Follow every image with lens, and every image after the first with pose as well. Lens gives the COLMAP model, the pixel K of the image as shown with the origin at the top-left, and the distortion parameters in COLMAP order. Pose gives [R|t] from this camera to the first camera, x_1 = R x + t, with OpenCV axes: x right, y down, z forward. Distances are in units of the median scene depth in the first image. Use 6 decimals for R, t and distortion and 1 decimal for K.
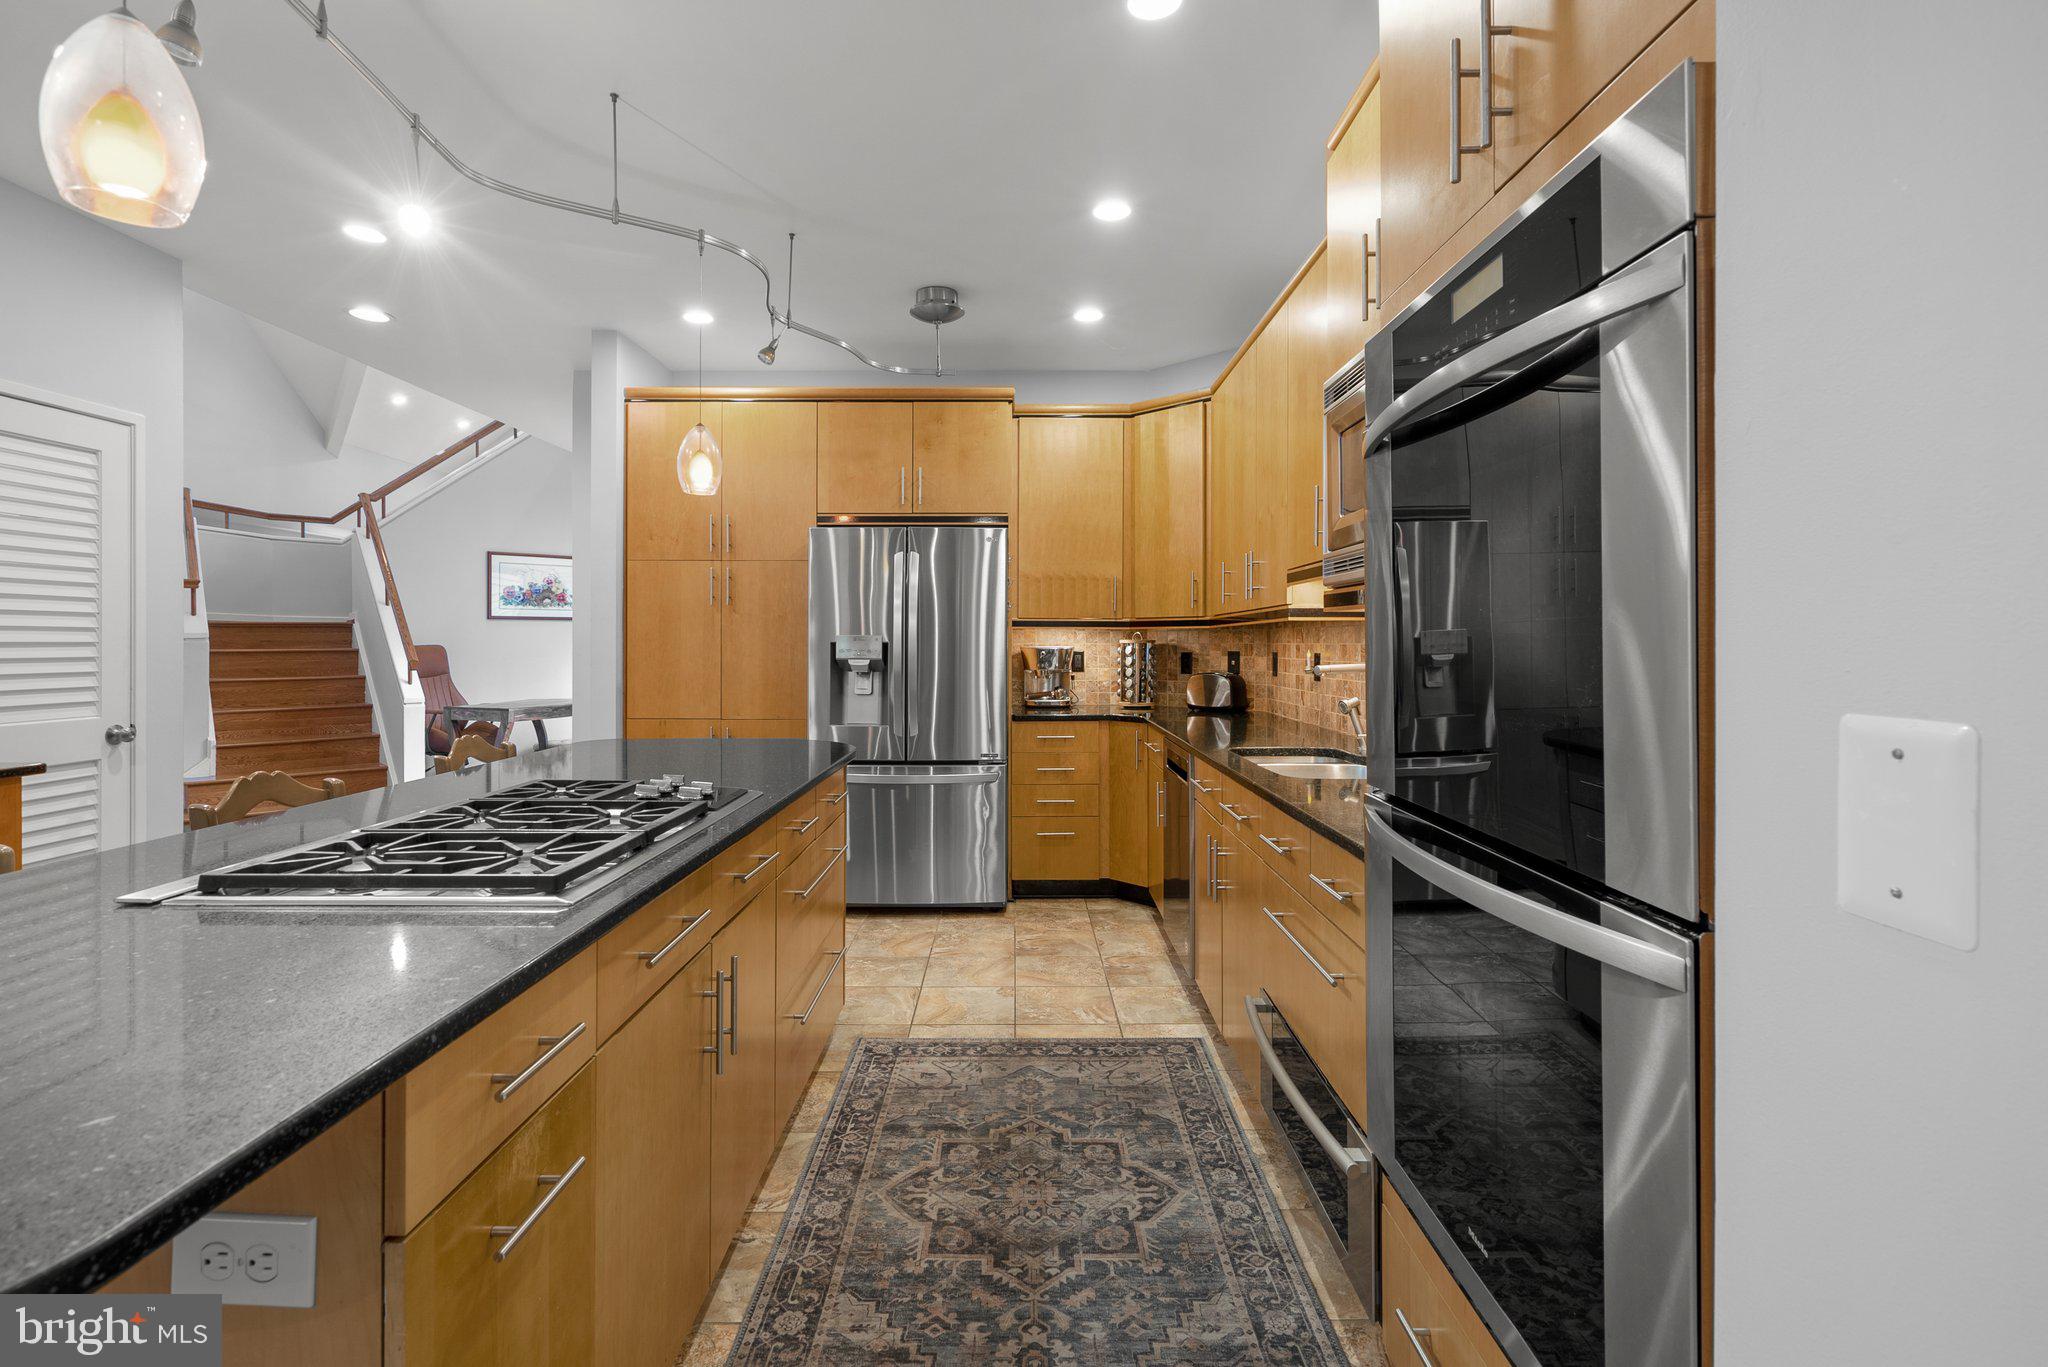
lens RADIAL K [[953.7, 0, 1008.9], [0, 953.7, 638.9], [0, 0, 1]] dist [-0.001717, -0.000012]
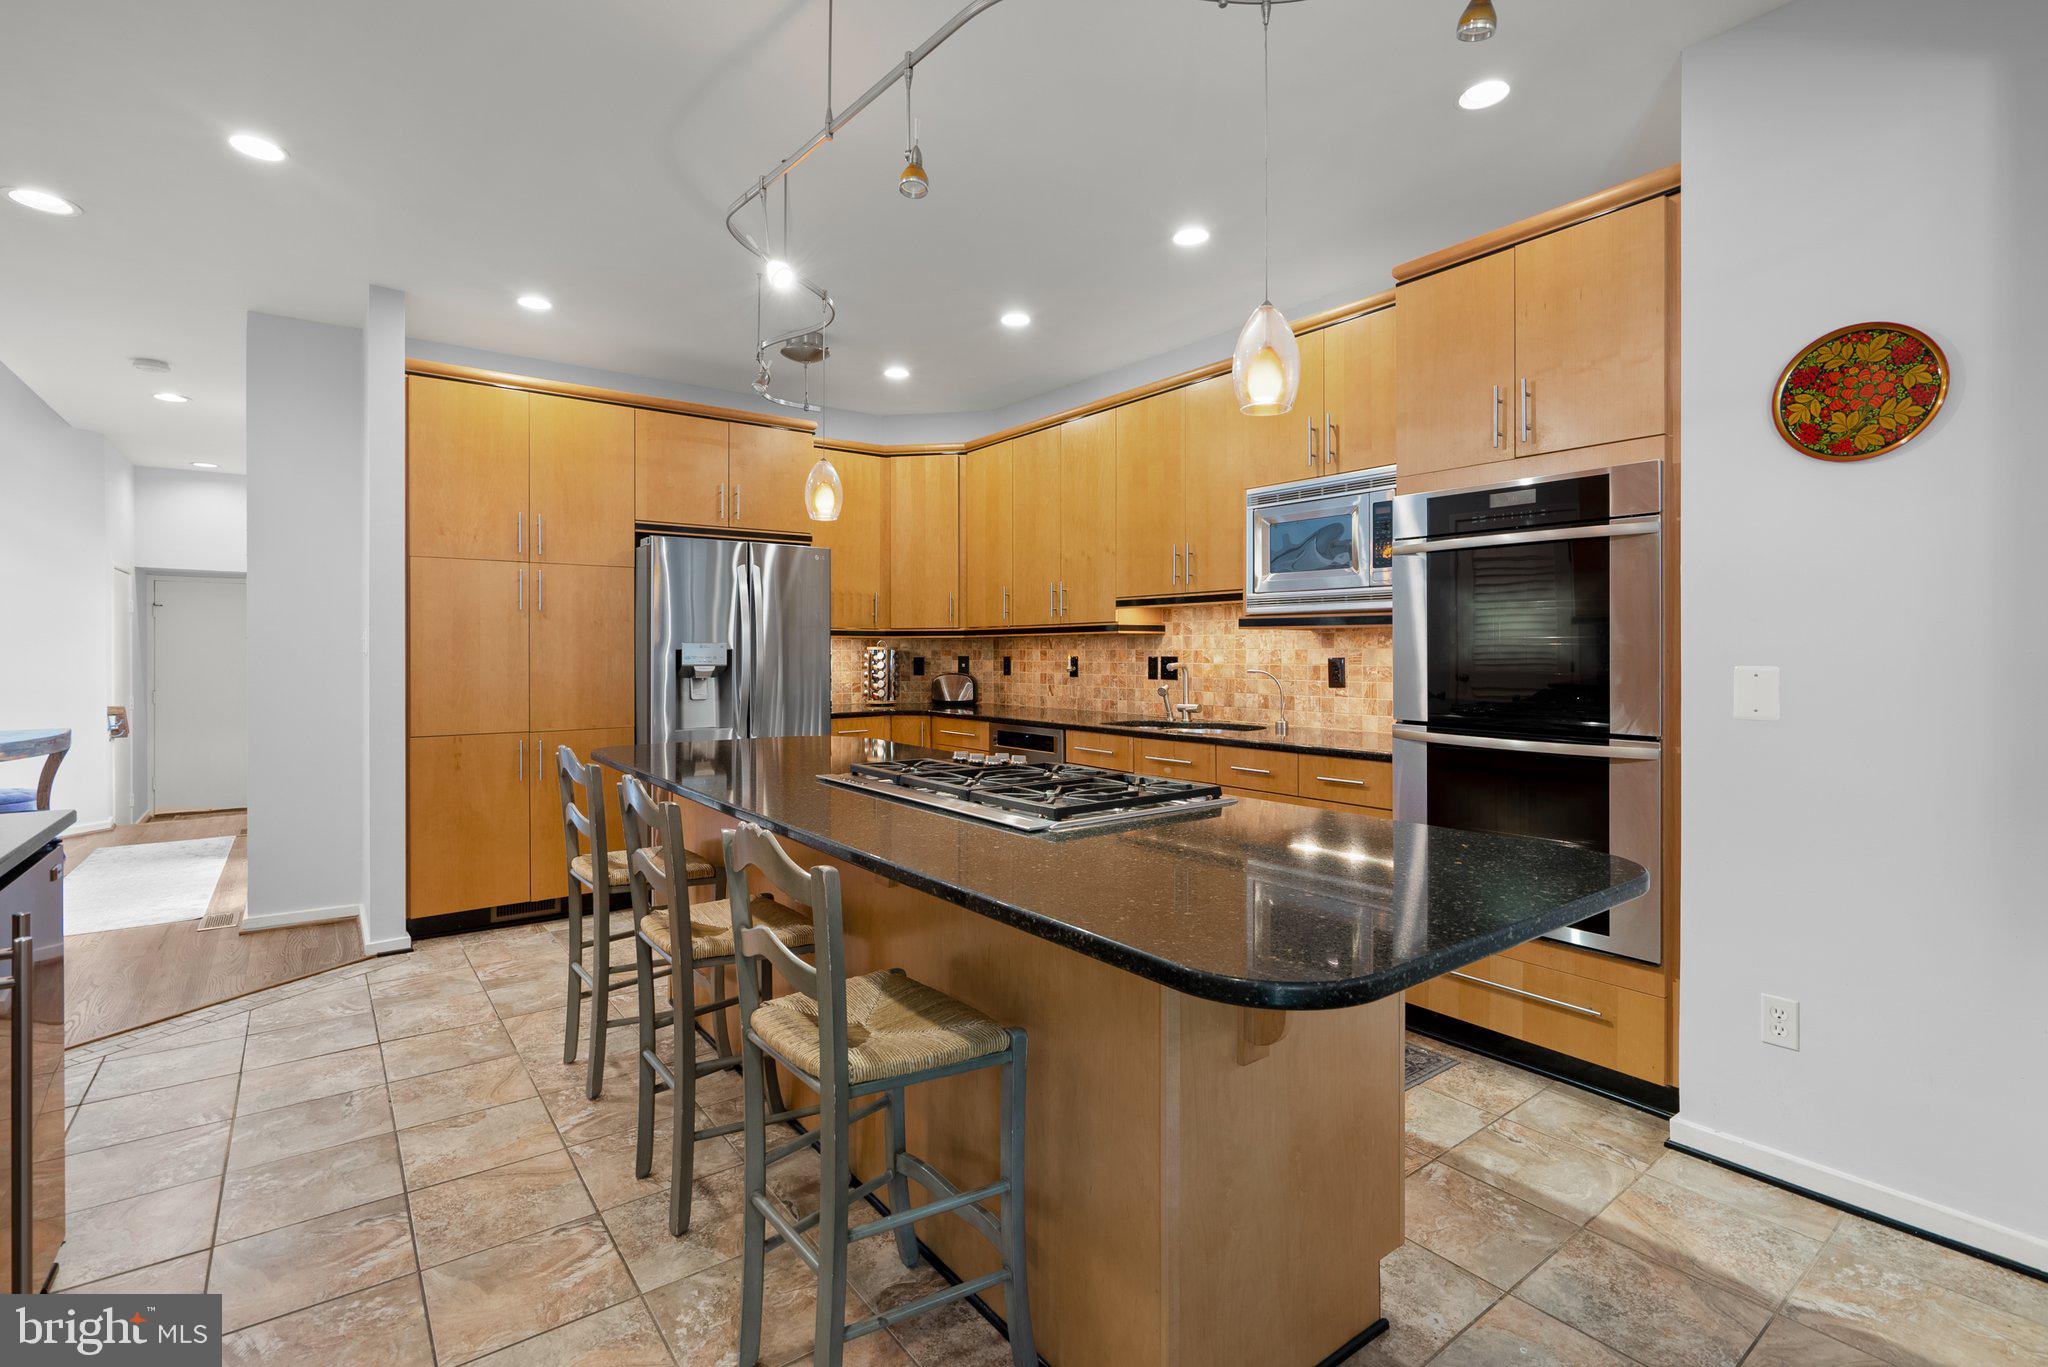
lens RADIAL K [[953.7, 0, 1016.3], [0, 953.7, 649.8], [0, 0, 1]] dist [-0.001717, -0.000012]
pose [[0.802318, -0.001096, 0.596896, -0.448185], [-0.000892, 0.999995, 0.003035, 0.000927], [-0.596896, -0.002967, 0.802313, -0.038628]]
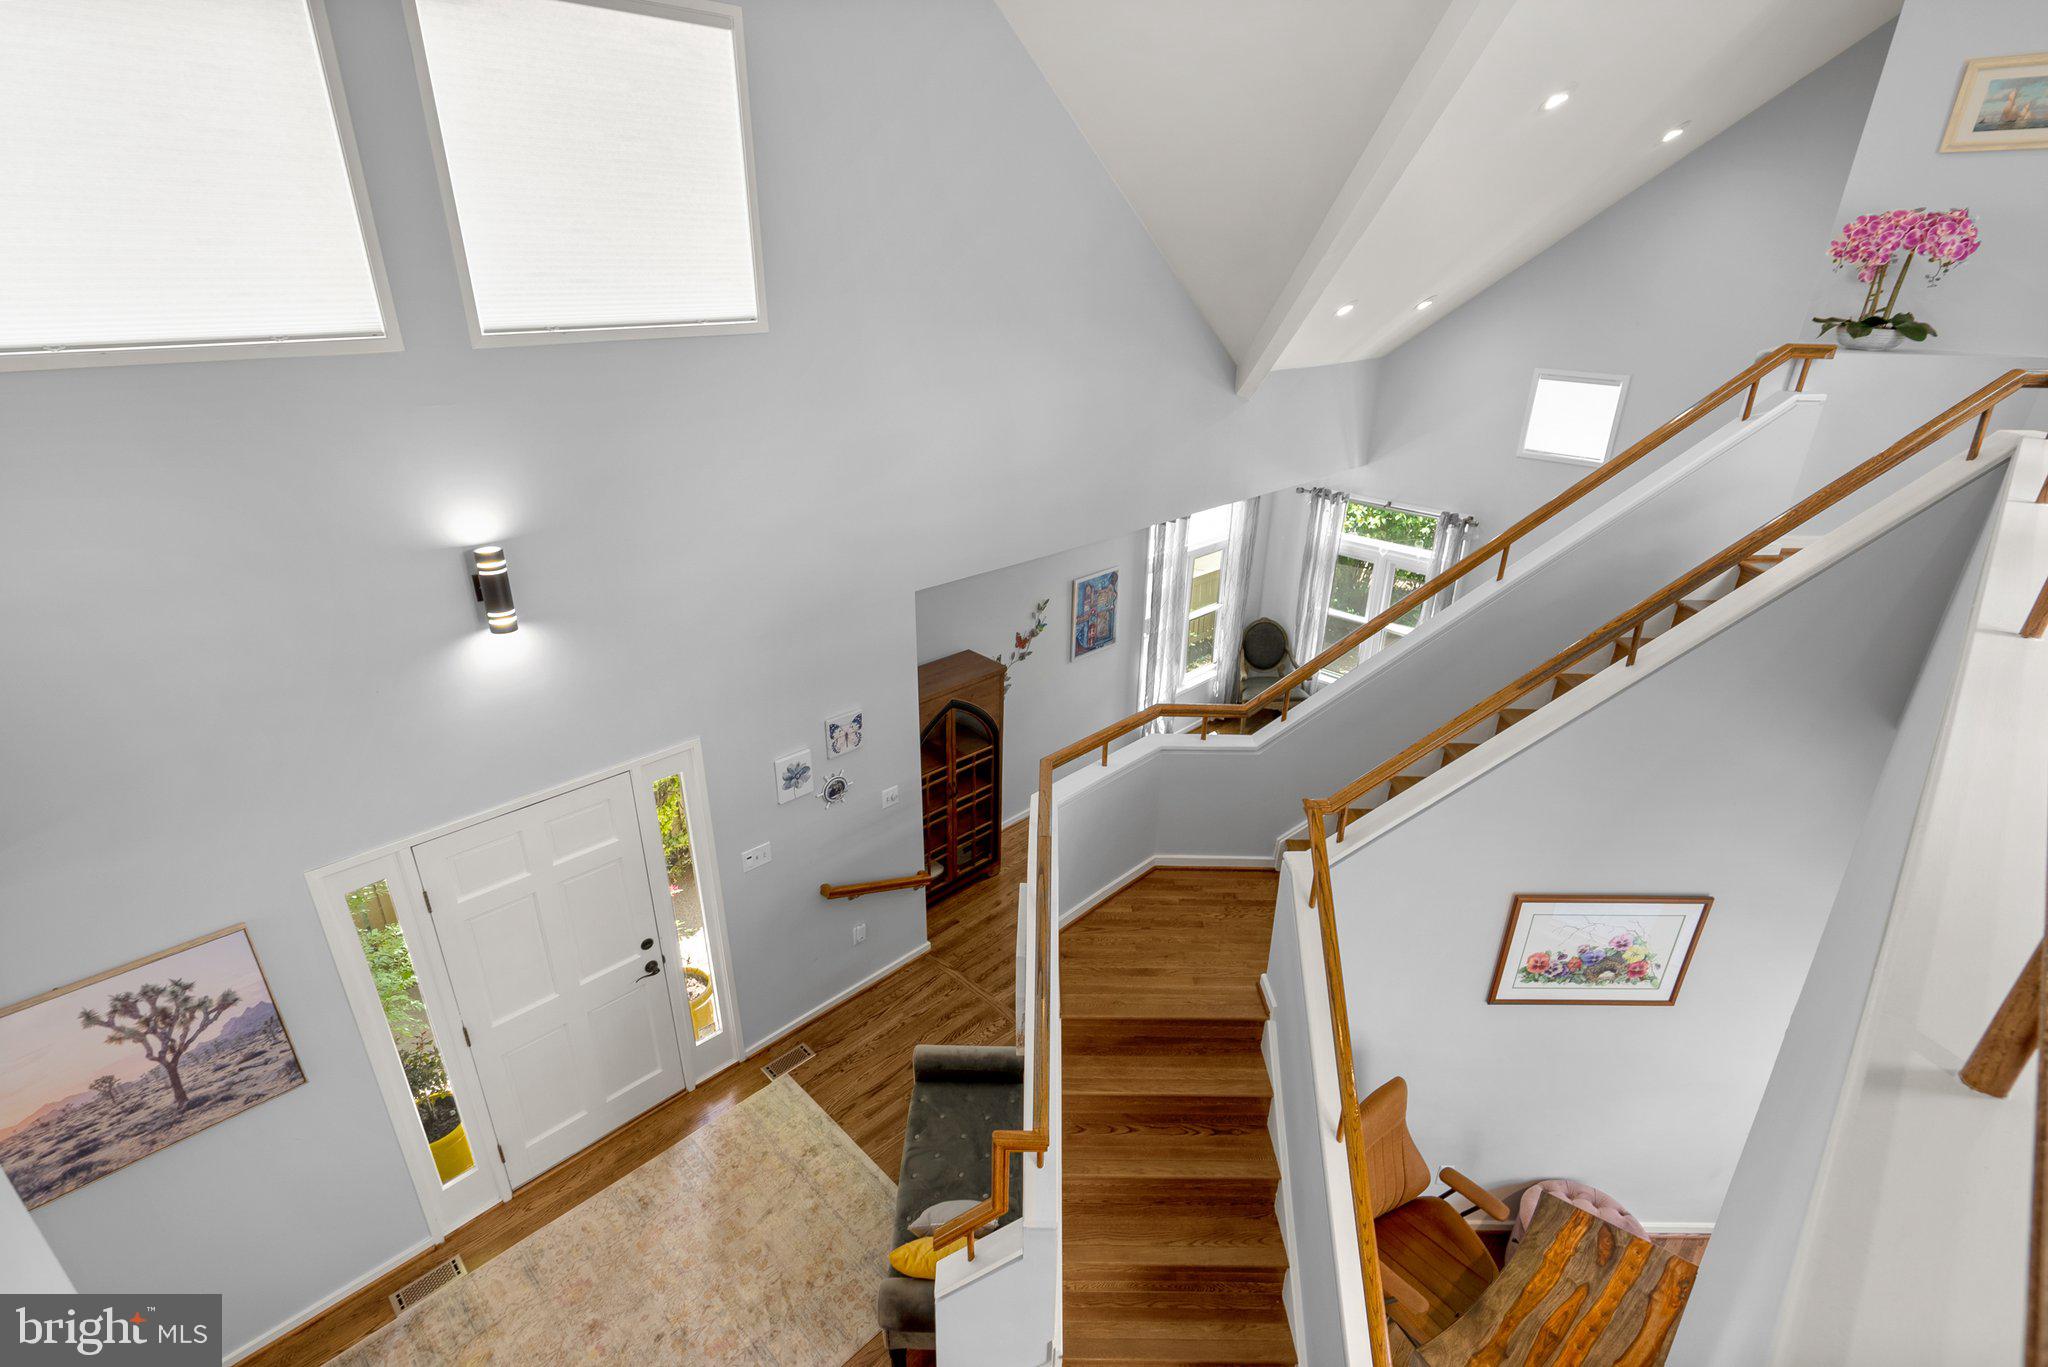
lens RADIAL K [[953.7, 0, 1024.7], [0, 953.7, 685.1], [0, 0, 1]] dist [-0.001717, -0.000012]
pose [[0.713510, 0.294971, -0.635528, -0.737005], [-0.006038, 0.909616, 0.415407, -0.636695], [0.700619, -0.292559, 0.650801, 0.889631]]
